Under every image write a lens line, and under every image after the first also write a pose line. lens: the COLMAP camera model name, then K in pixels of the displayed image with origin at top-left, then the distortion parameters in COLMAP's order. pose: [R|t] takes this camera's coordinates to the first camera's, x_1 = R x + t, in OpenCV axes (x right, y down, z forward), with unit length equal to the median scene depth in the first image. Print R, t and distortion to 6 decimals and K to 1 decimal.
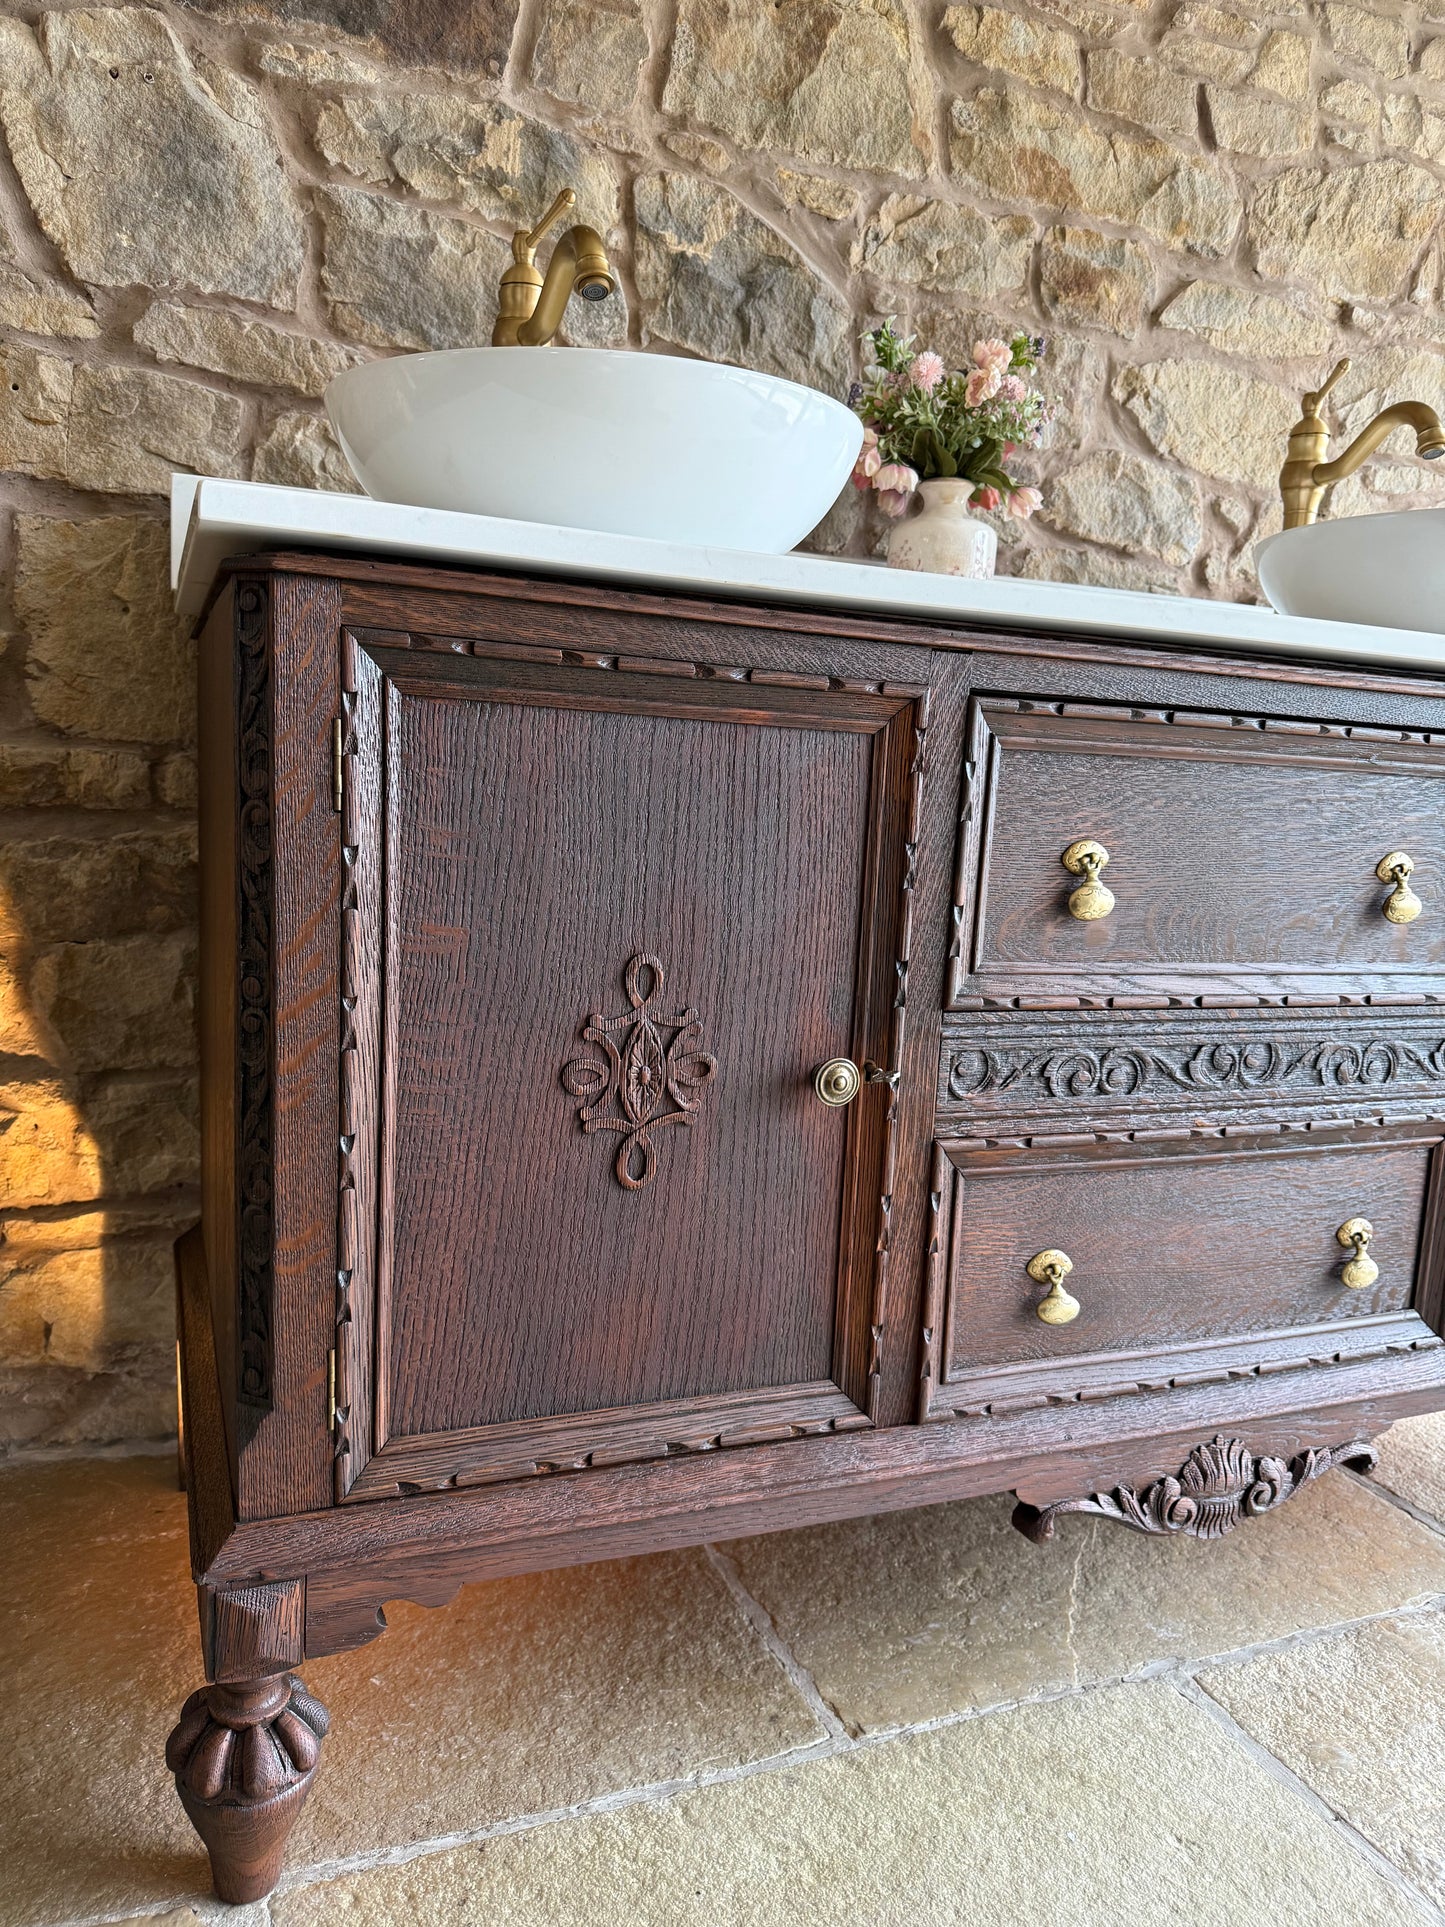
lens RADIAL K [[1366.6, 0, 715.8], [0, 1366.6, 974.7], [0, 0, 1]] dist [0.008115, -0.020847]
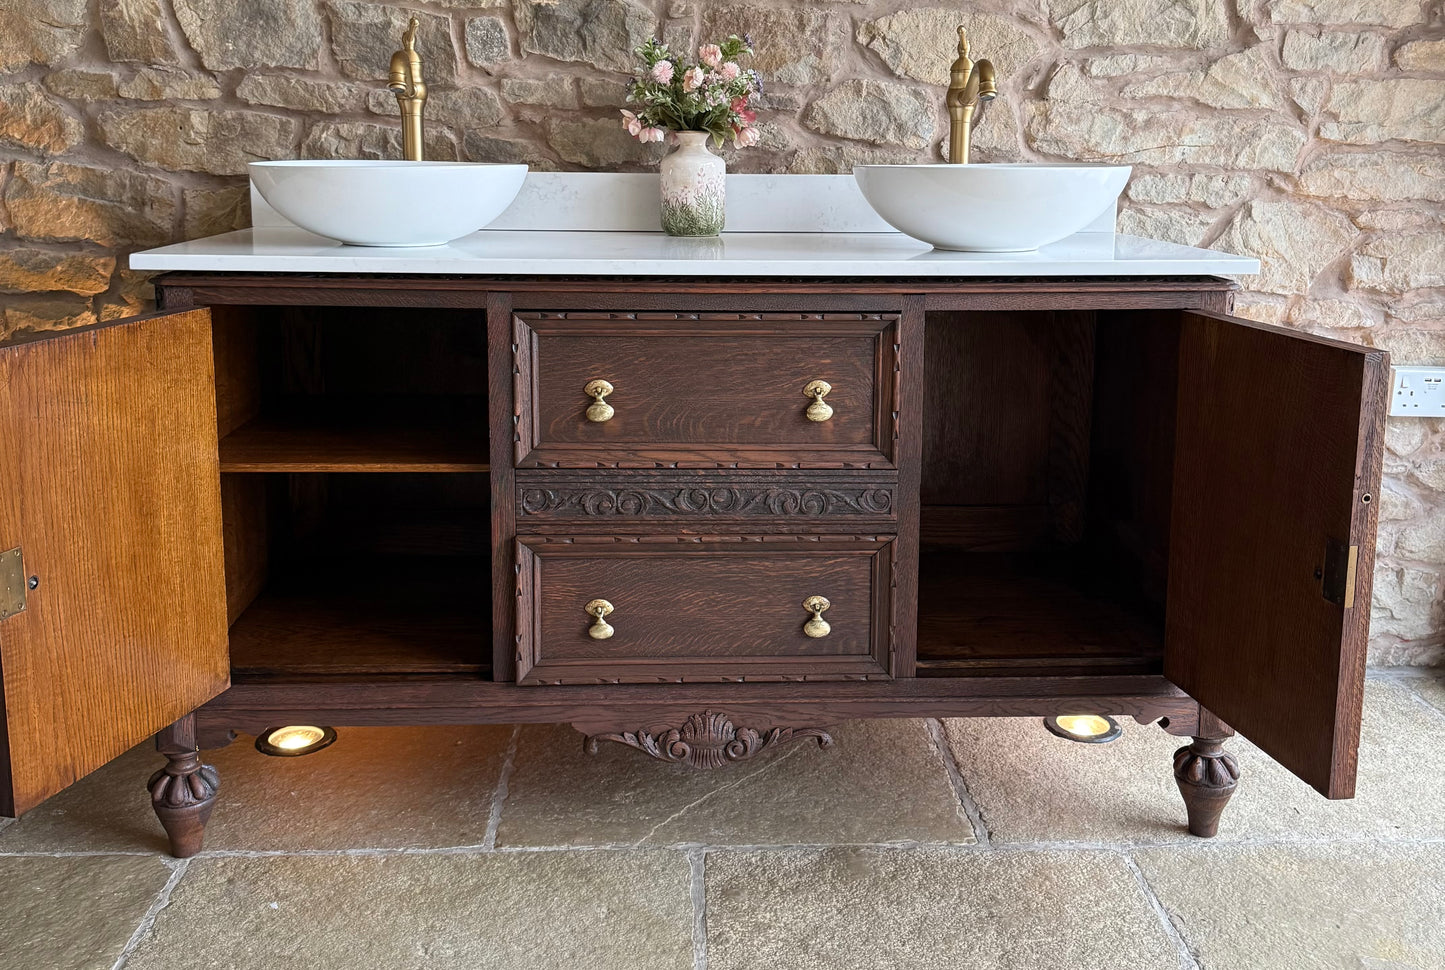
lens RADIAL K [[1340.5, 0, 721.7], [0, 1340.5, 351.8], [0, 0, 1]] dist [0.106657, 0.000000]
pose [[0.942853, 0.007021, -0.333134, 0.782454], [-0.008207, 0.999964, -0.002154, -0.100164], [0.333107, 0.004765, 0.942877, -0.522968]]
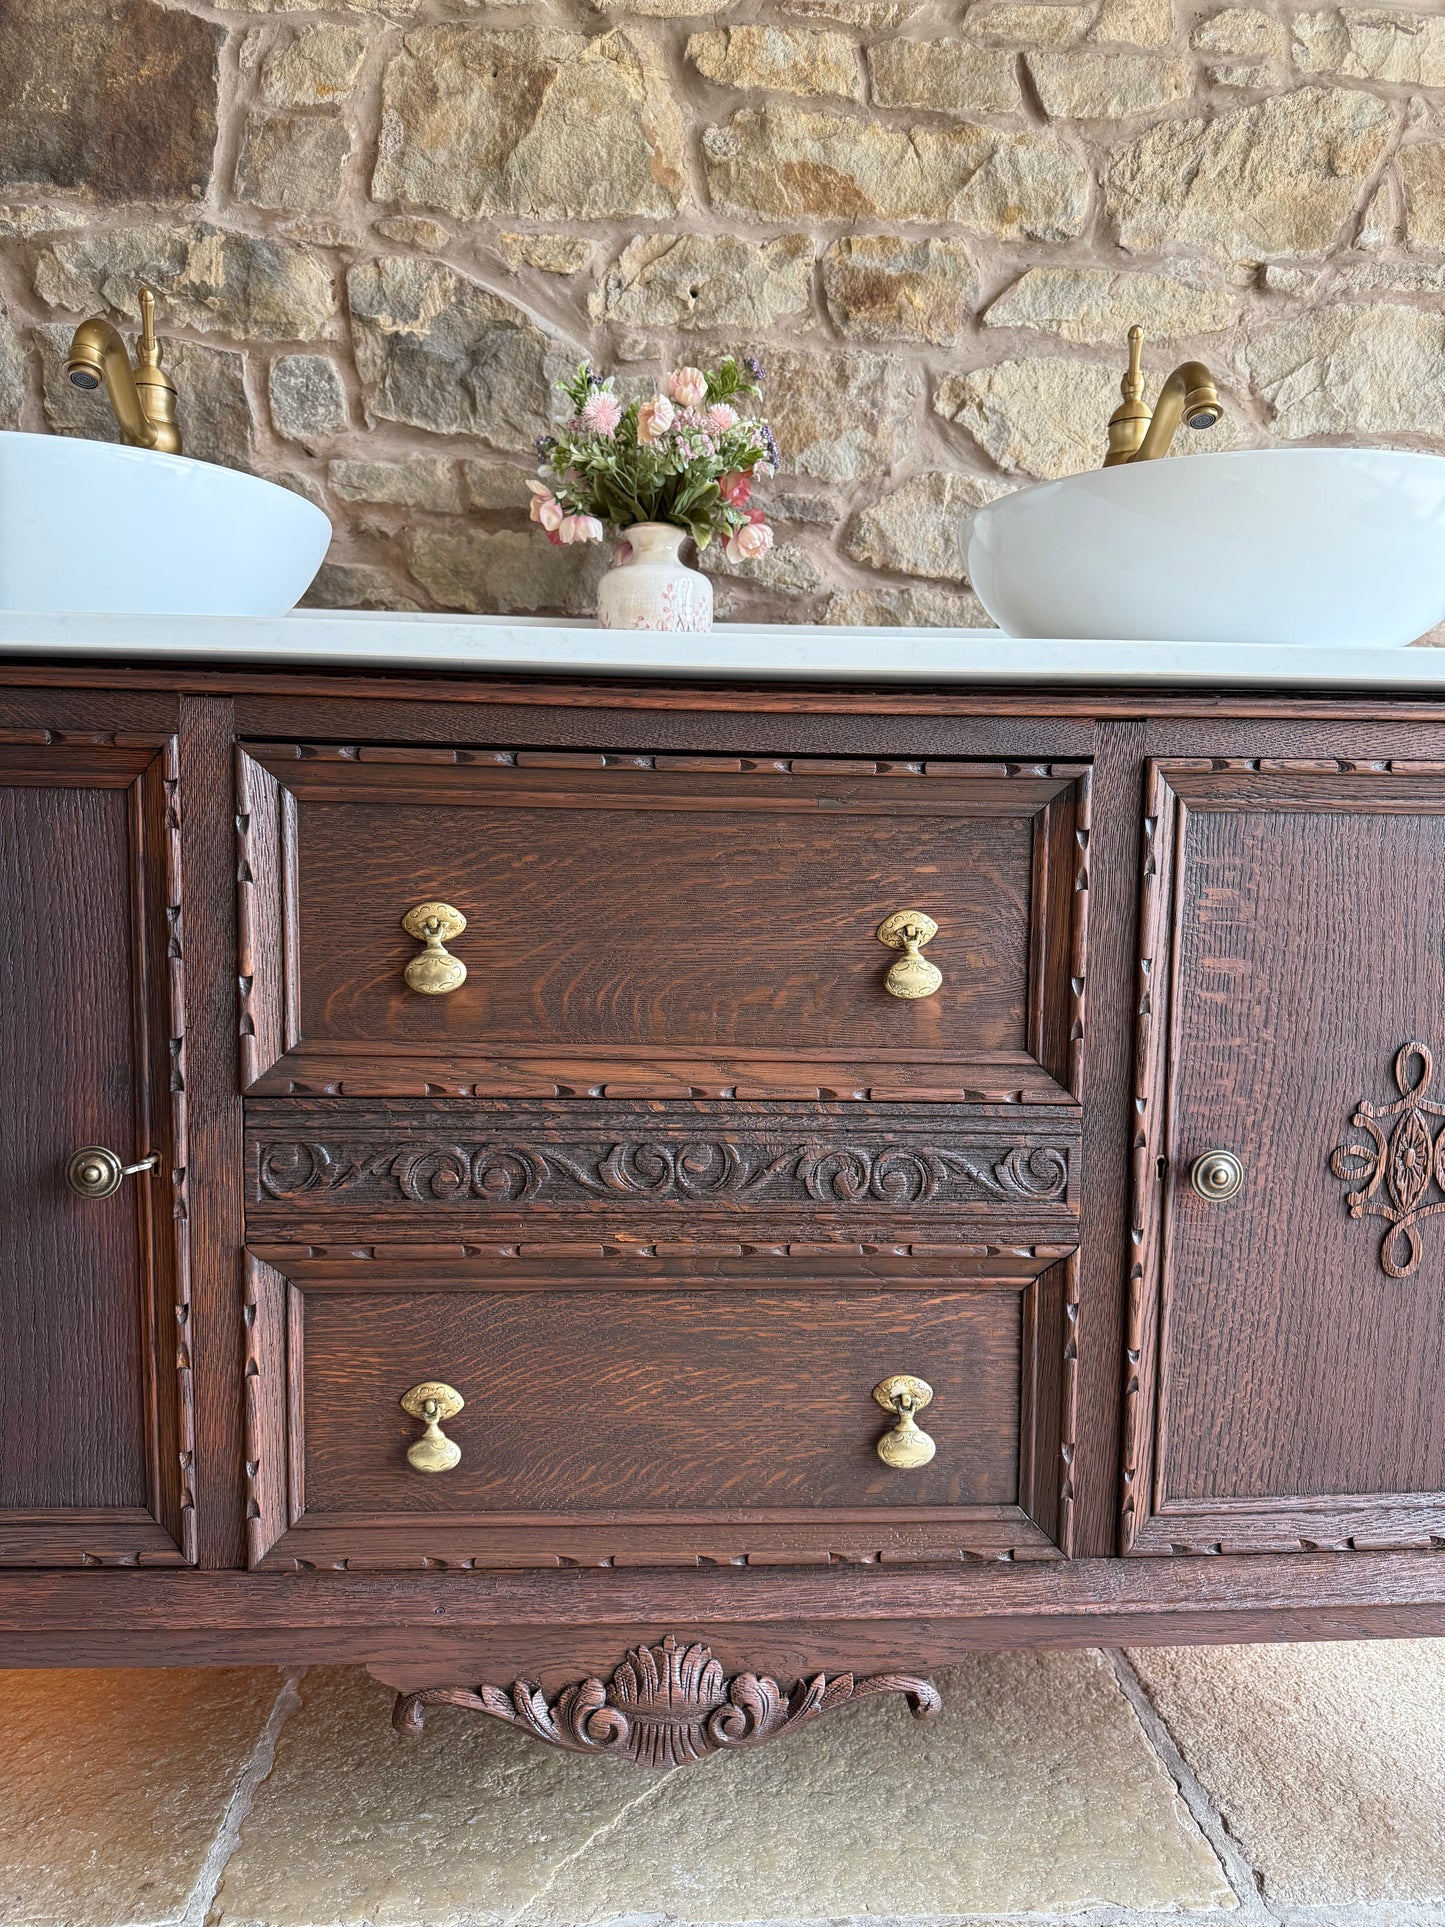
lens RADIAL K [[1366.6, 0, 718.8], [0, 1366.6, 975.1], [0, 0, 1]] dist [0.008115, -0.020847]
pose [[0.945930, -0.010982, -0.324186, 0.536253], [-0.013534, 0.997220, -0.073272, 0.006709], [0.324089, 0.073698, 0.943152, 0.181890]]
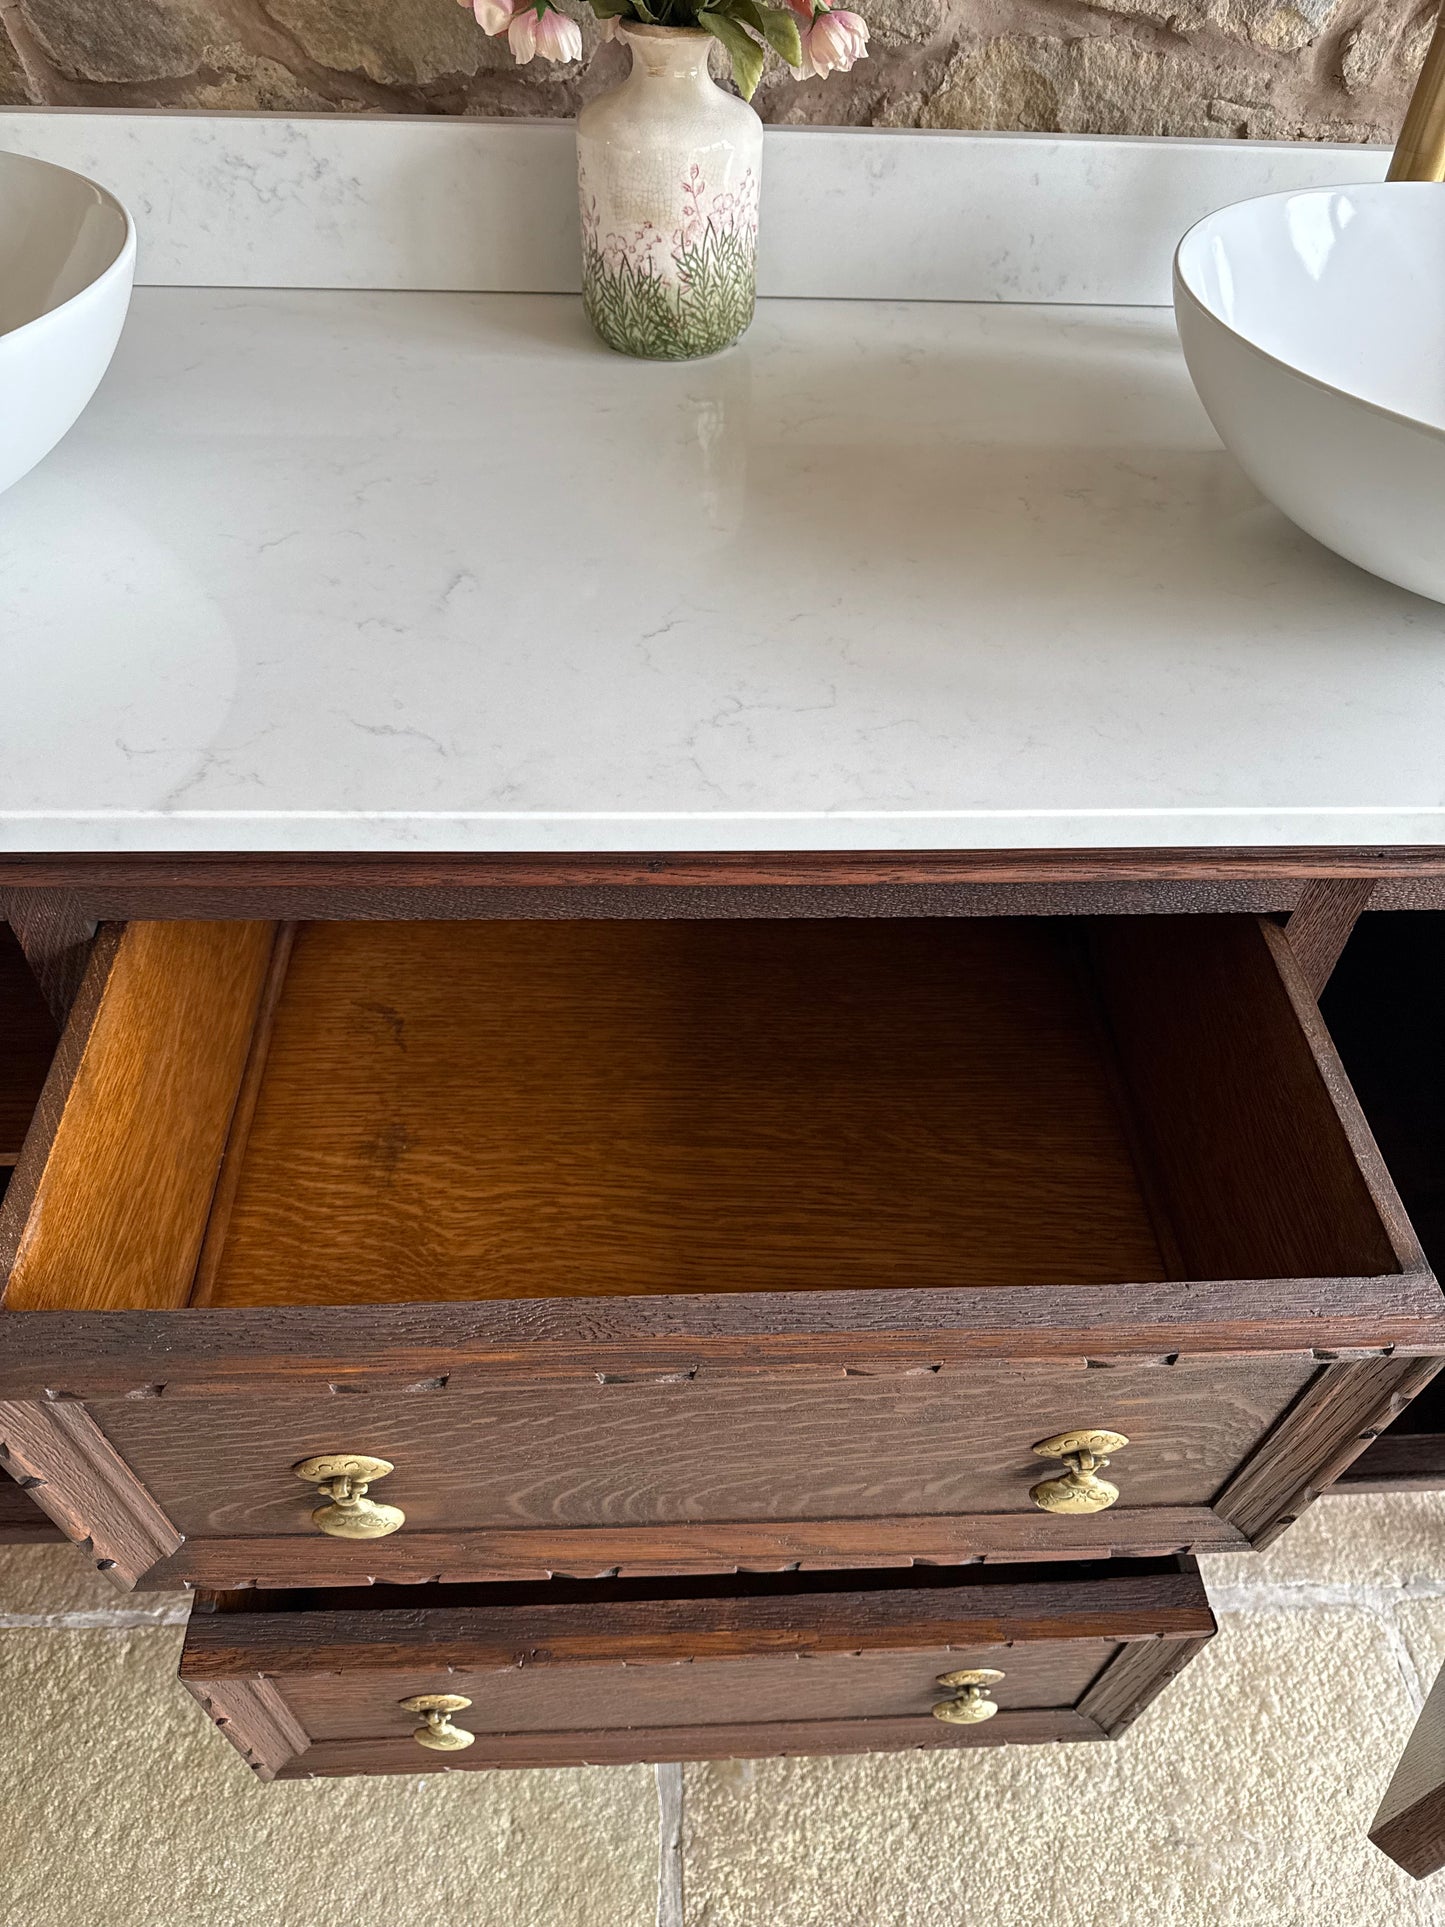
lens RADIAL K [[1366.6, 0, 724.7], [0, 1366.6, 966.9], [0, 0, 1]] dist [0.008115, -0.020847]
pose [[0.943683, 0.221291, -0.245952, 0.432198], [-0.036685, 0.808794, 0.586947, -0.397815], [0.328811, -0.544869, 0.771363, 0.409539]]
